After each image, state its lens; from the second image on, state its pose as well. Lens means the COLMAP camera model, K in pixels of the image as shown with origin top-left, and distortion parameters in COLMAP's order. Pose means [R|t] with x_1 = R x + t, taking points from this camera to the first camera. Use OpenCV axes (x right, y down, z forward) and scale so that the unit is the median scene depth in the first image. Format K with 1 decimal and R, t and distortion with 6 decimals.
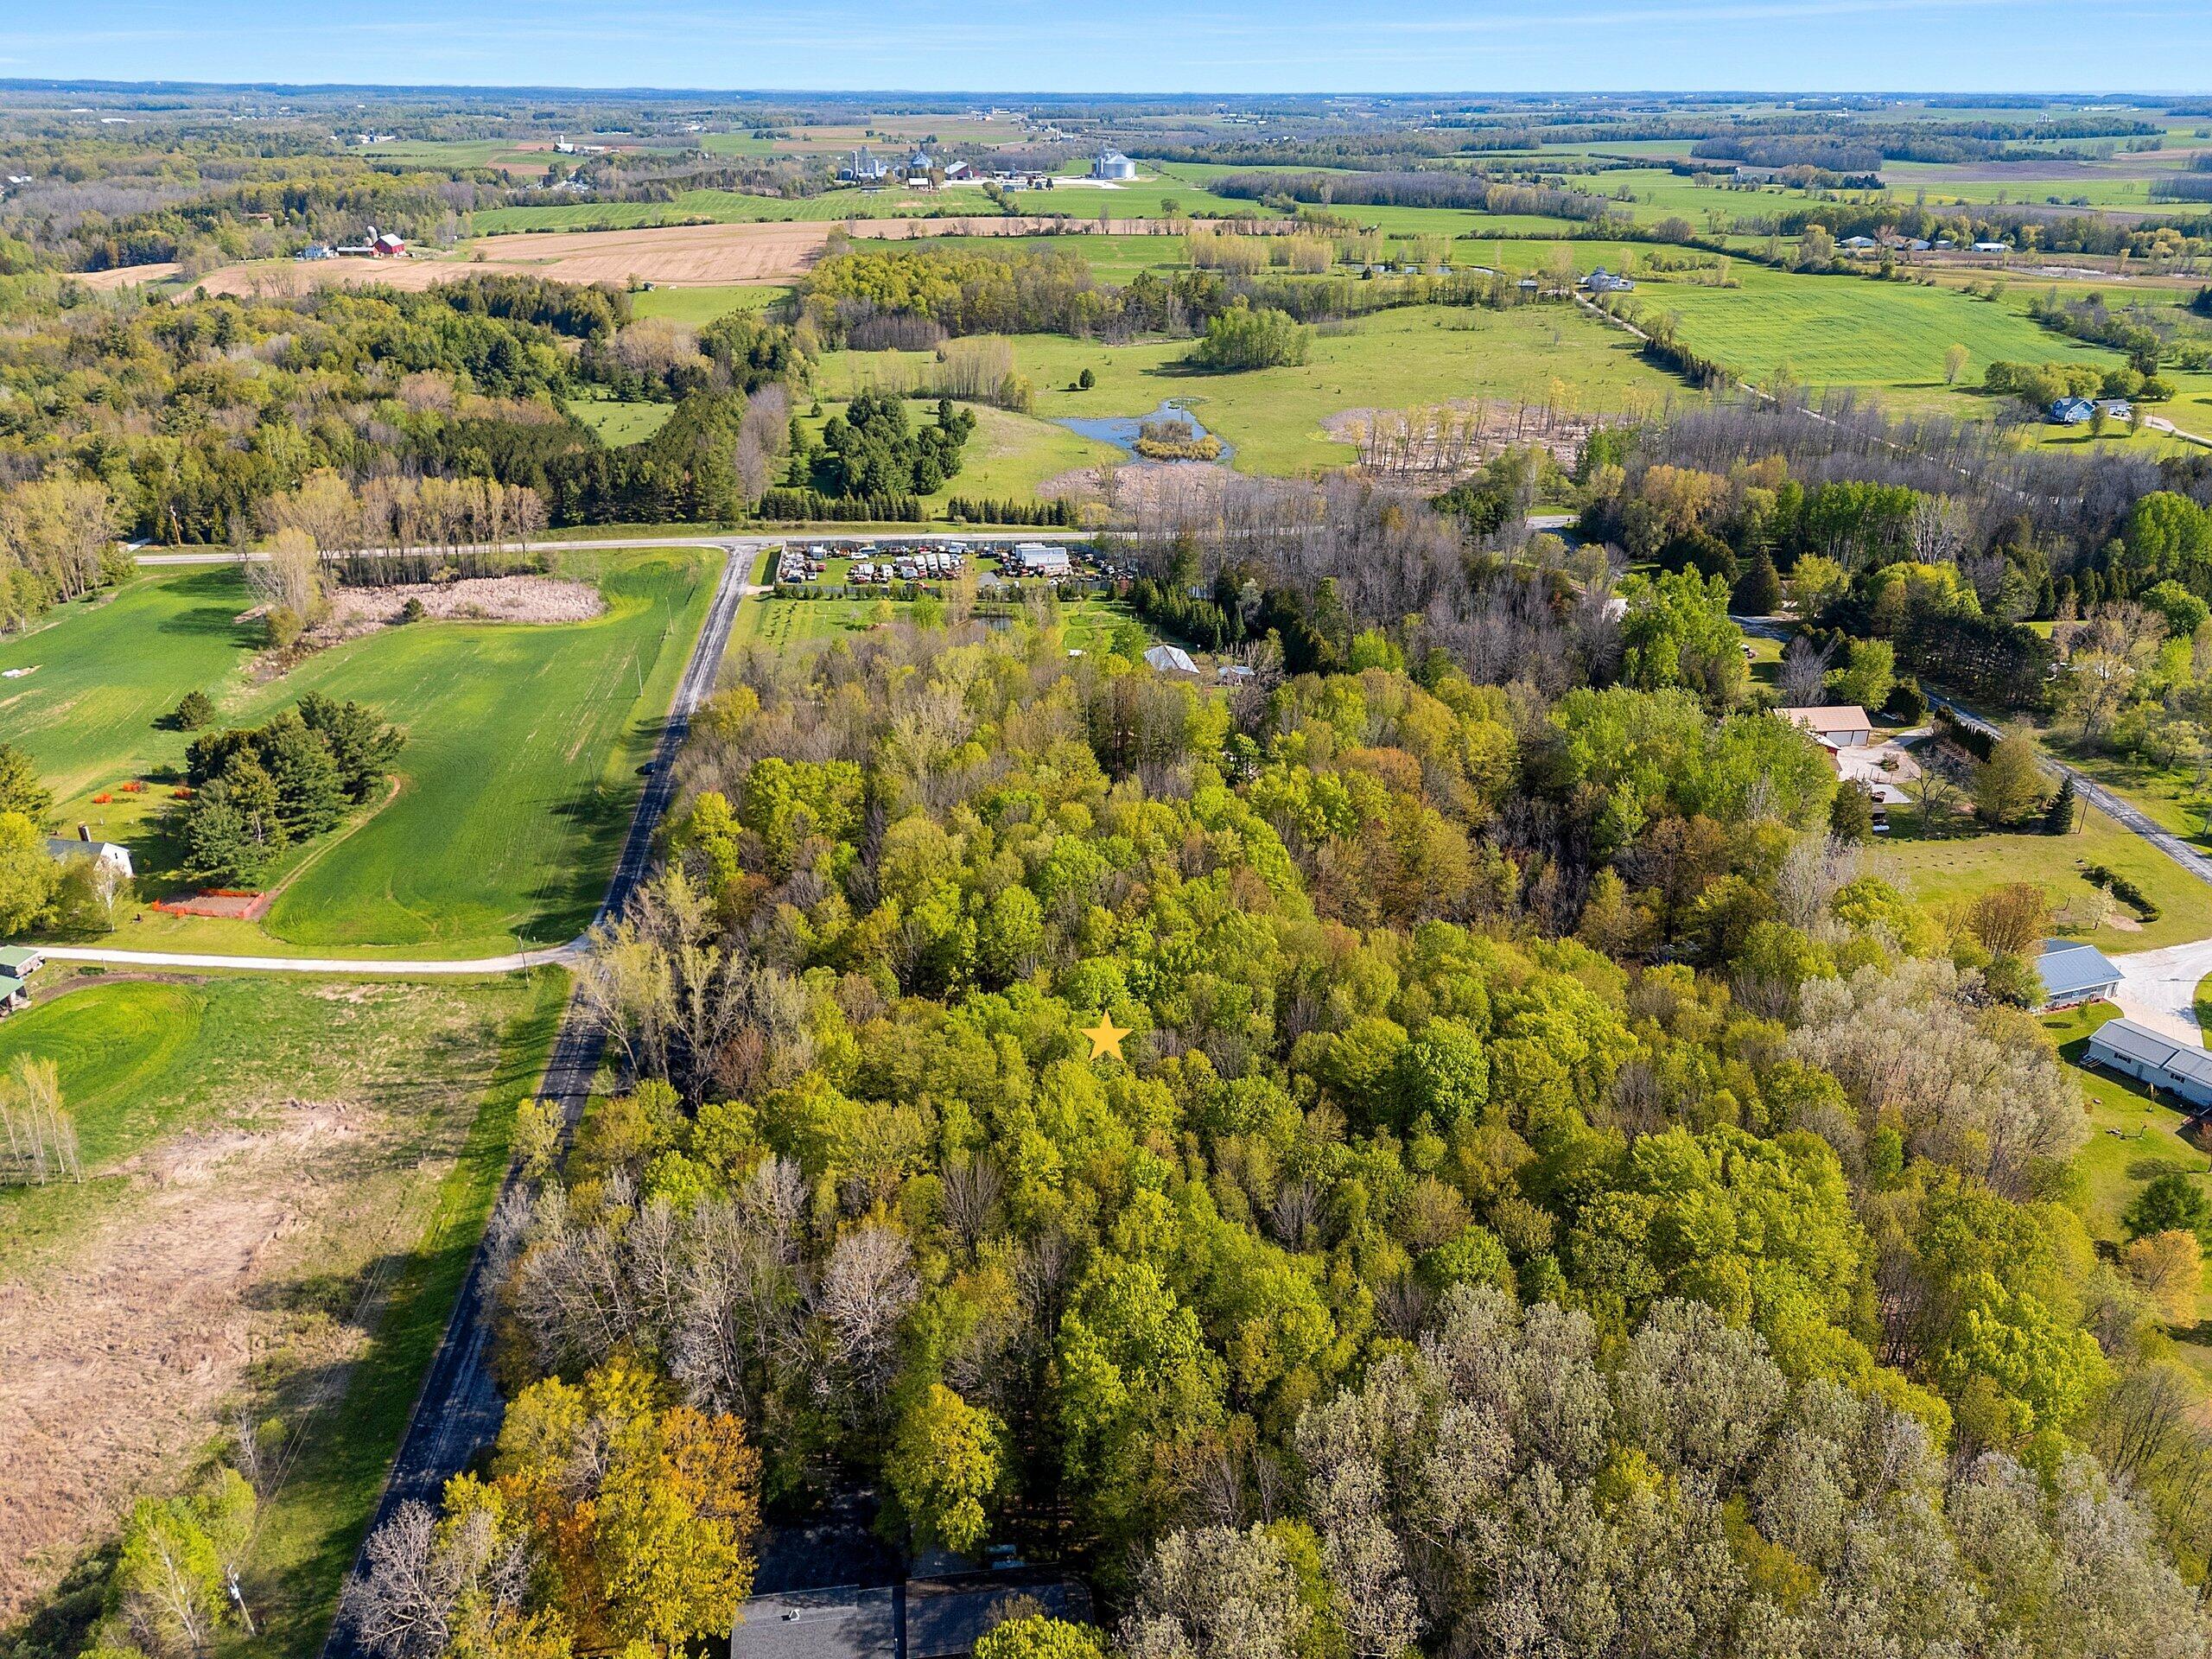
lens RADIAL K [[1570.5, 0, 1107.7], [0, 1570.5, 890.7], [0, 0, 1]] dist [0.069439, -0.048185]
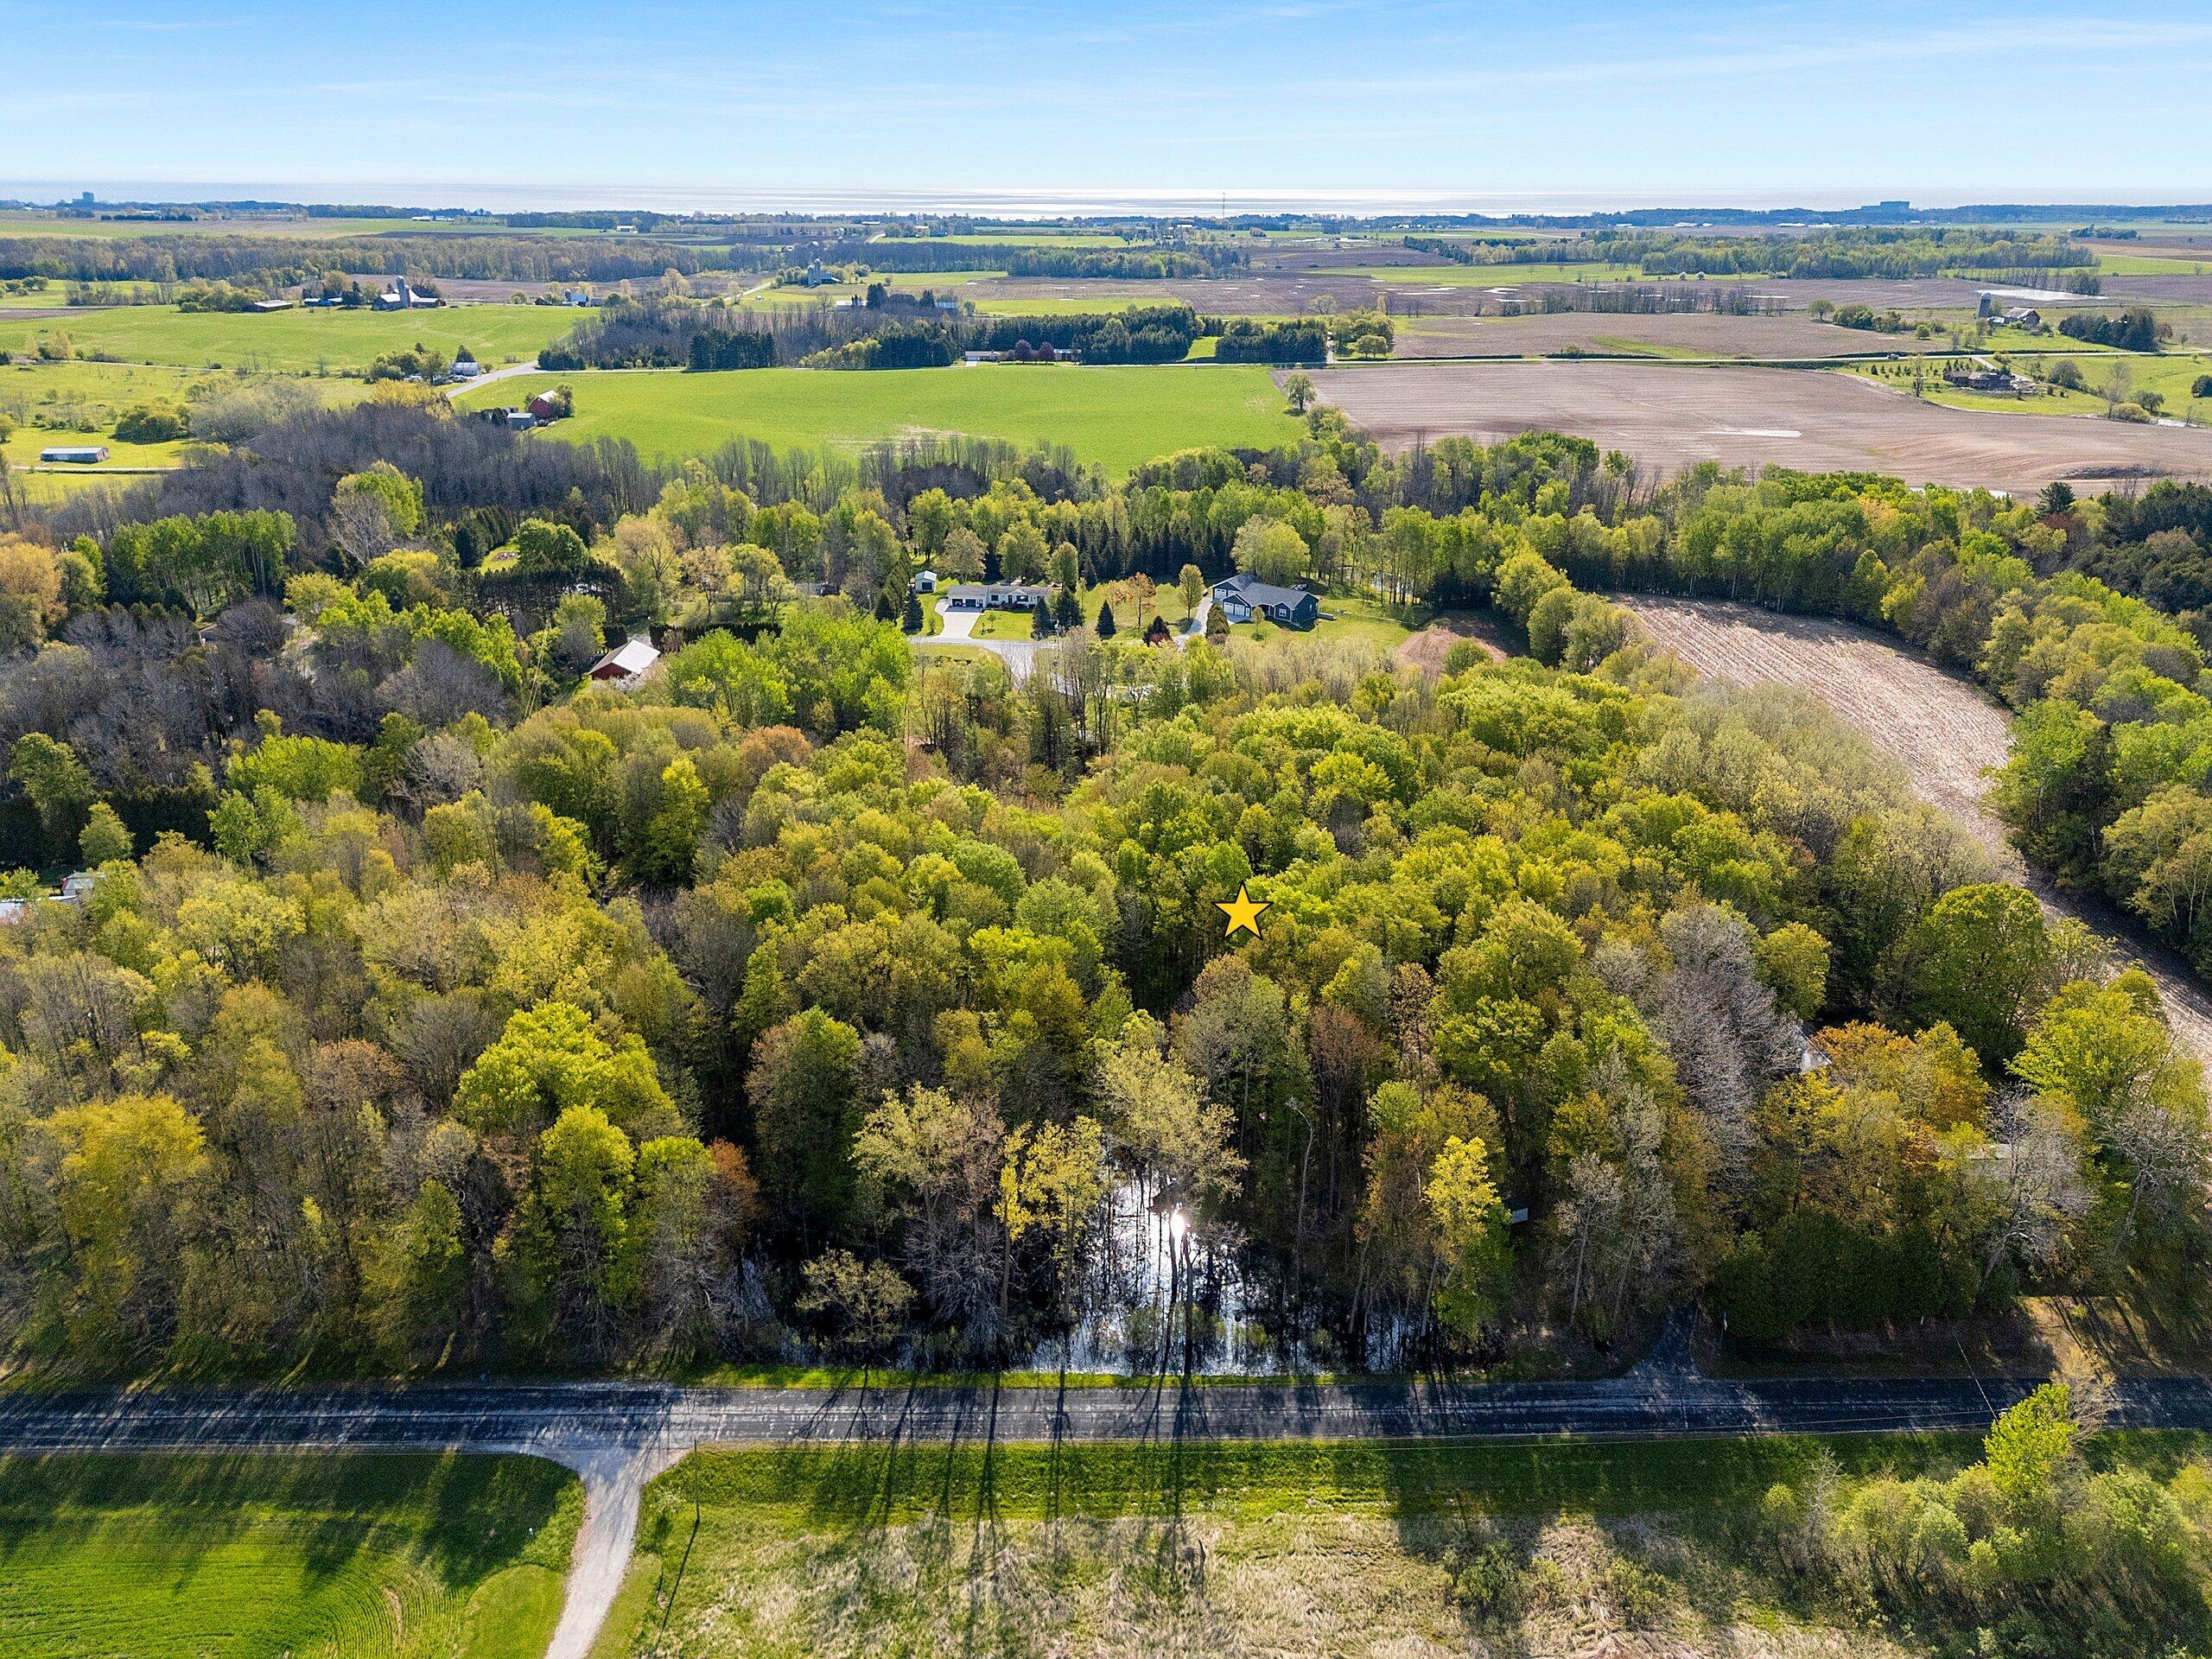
lens RADIAL K [[1613.0, 0, 1106.0], [0, 1613.0, 829.5], [0, 0, 1]] dist [0.062683, -0.045708]
pose [[0.073017, -0.370208, 0.926075, -0.287291], [0.448131, 0.841716, 0.301152, -0.092368], [-0.890981, 0.393014, 0.227361, 0.227343]]
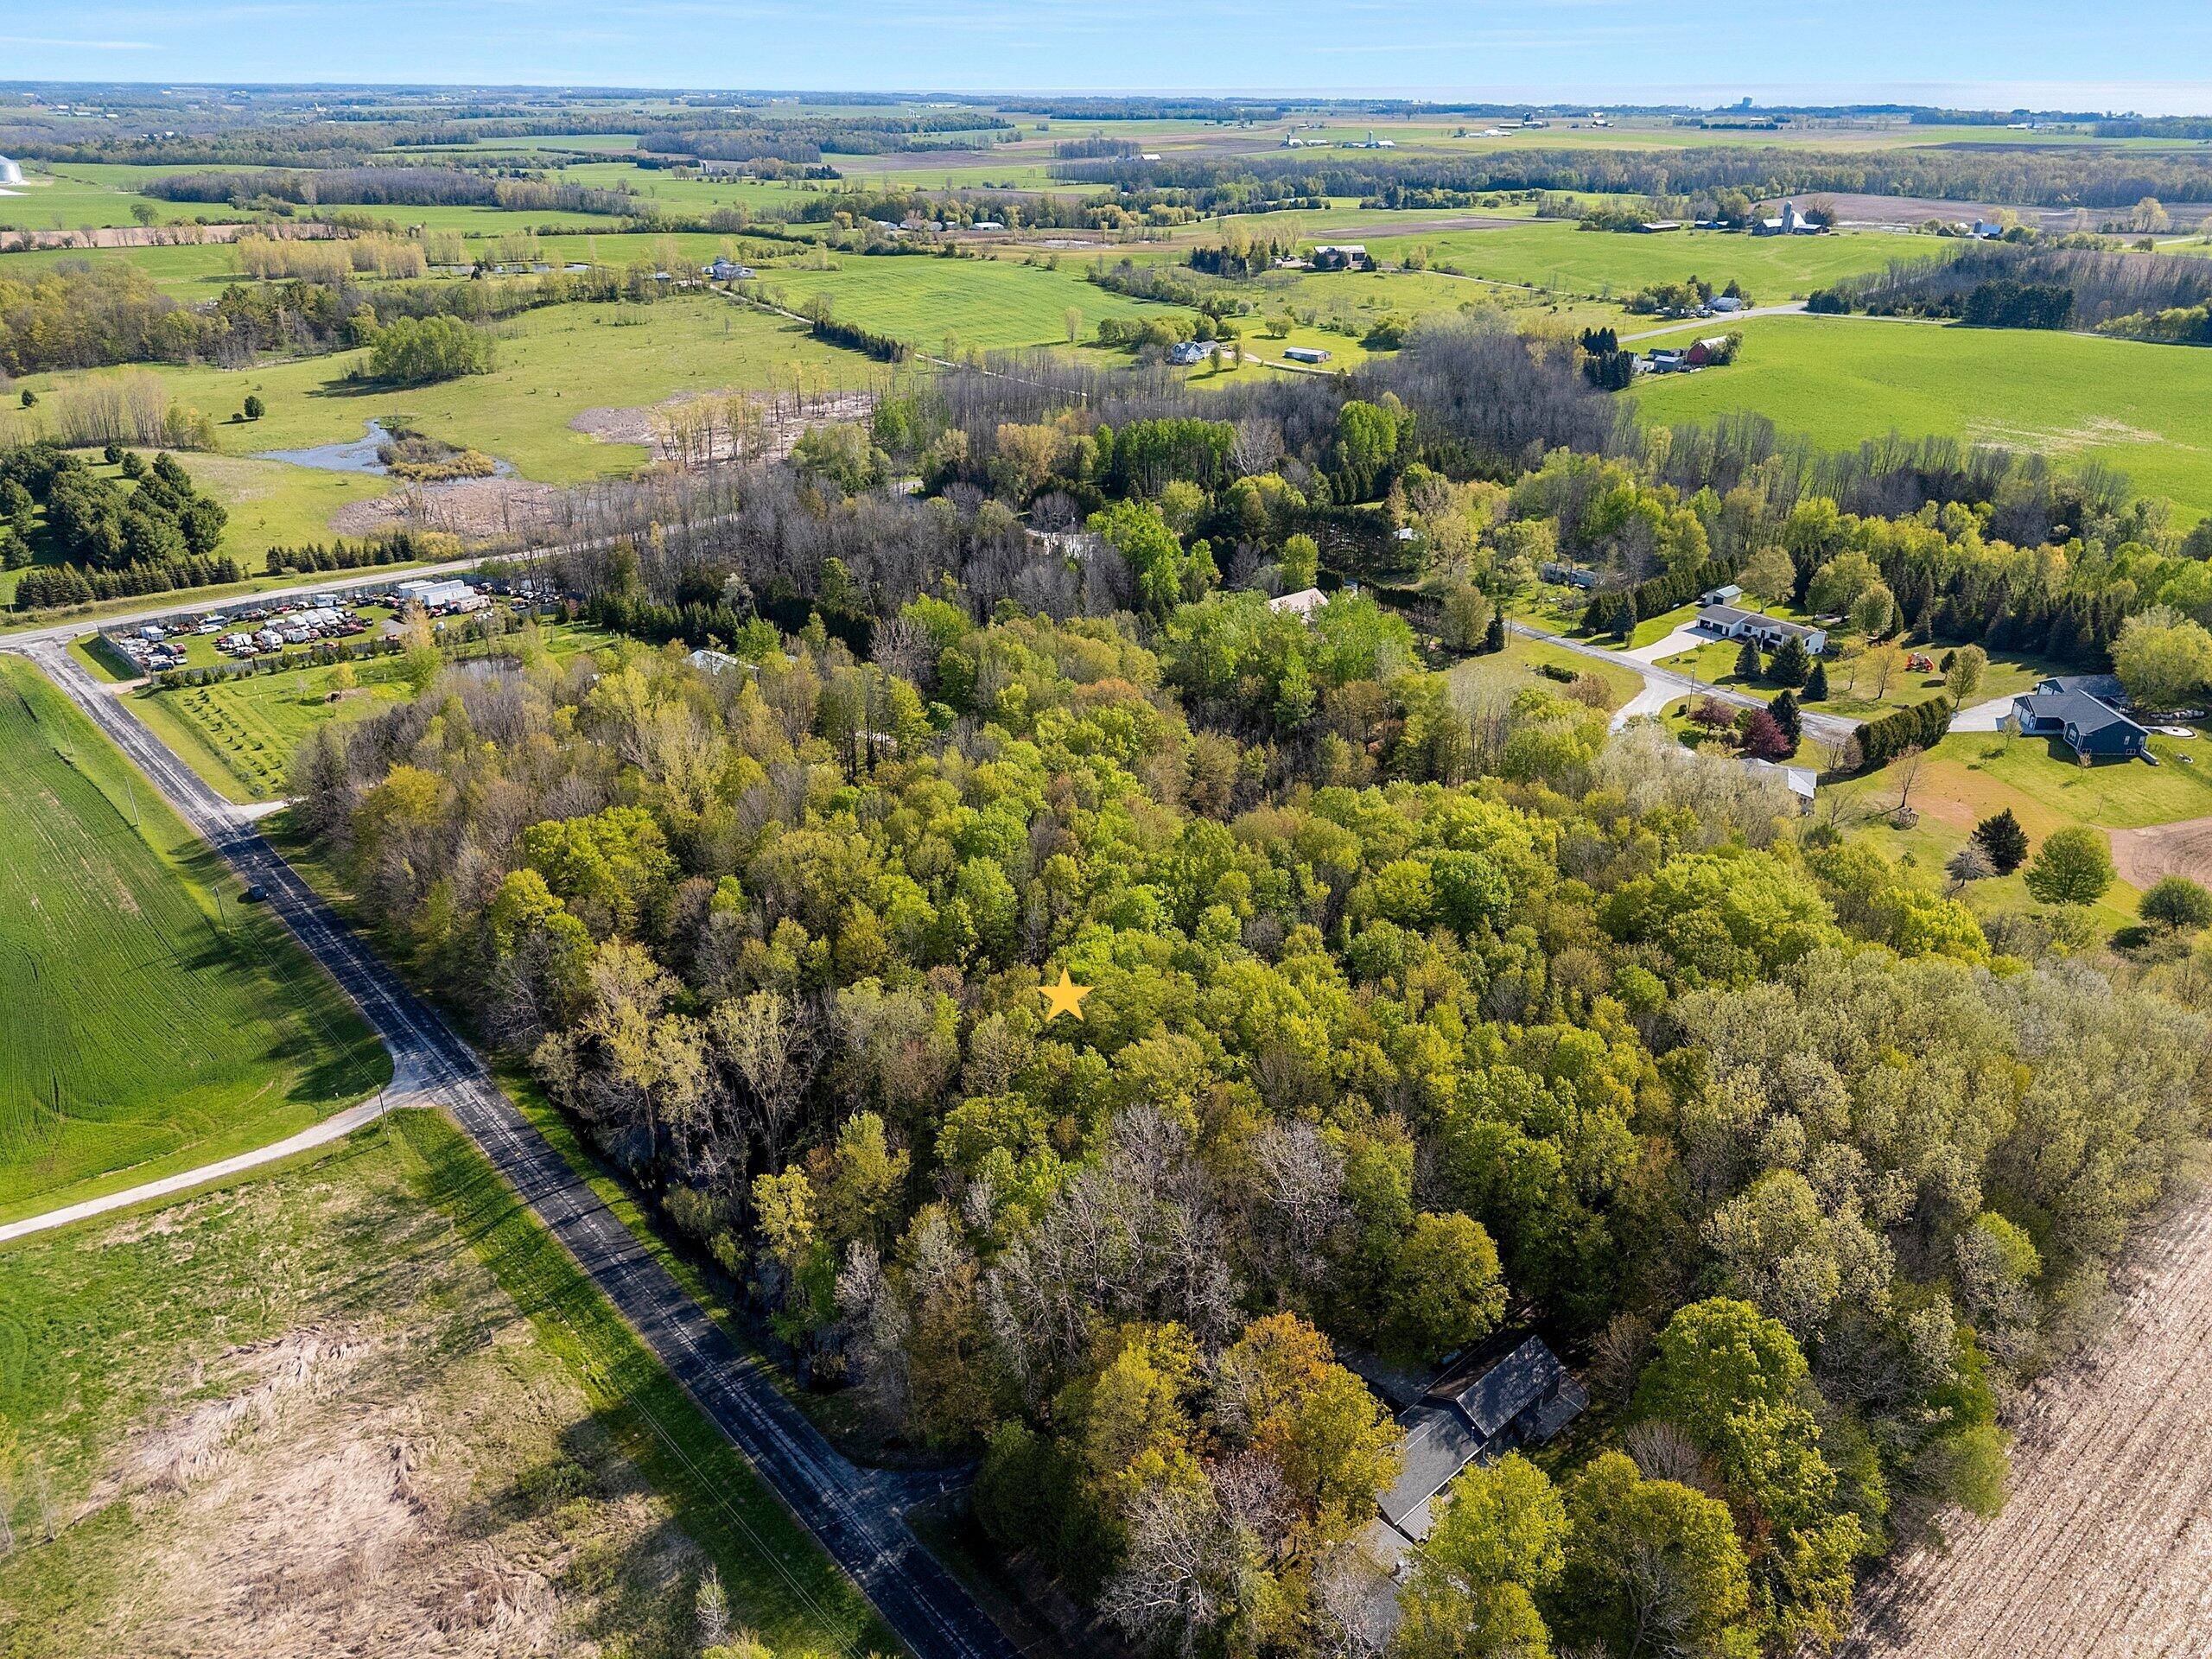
lens RADIAL K [[1613.0, 0, 1106.0], [0, 1613.0, 829.5], [0, 0, 1]] dist [0.062683, -0.045708]
pose [[0.818123, -0.242699, 0.521317, -0.165897], [0.261788, 0.964372, 0.038130, -0.011661], [-0.511997, 0.105279, 0.852511, 0.016127]]
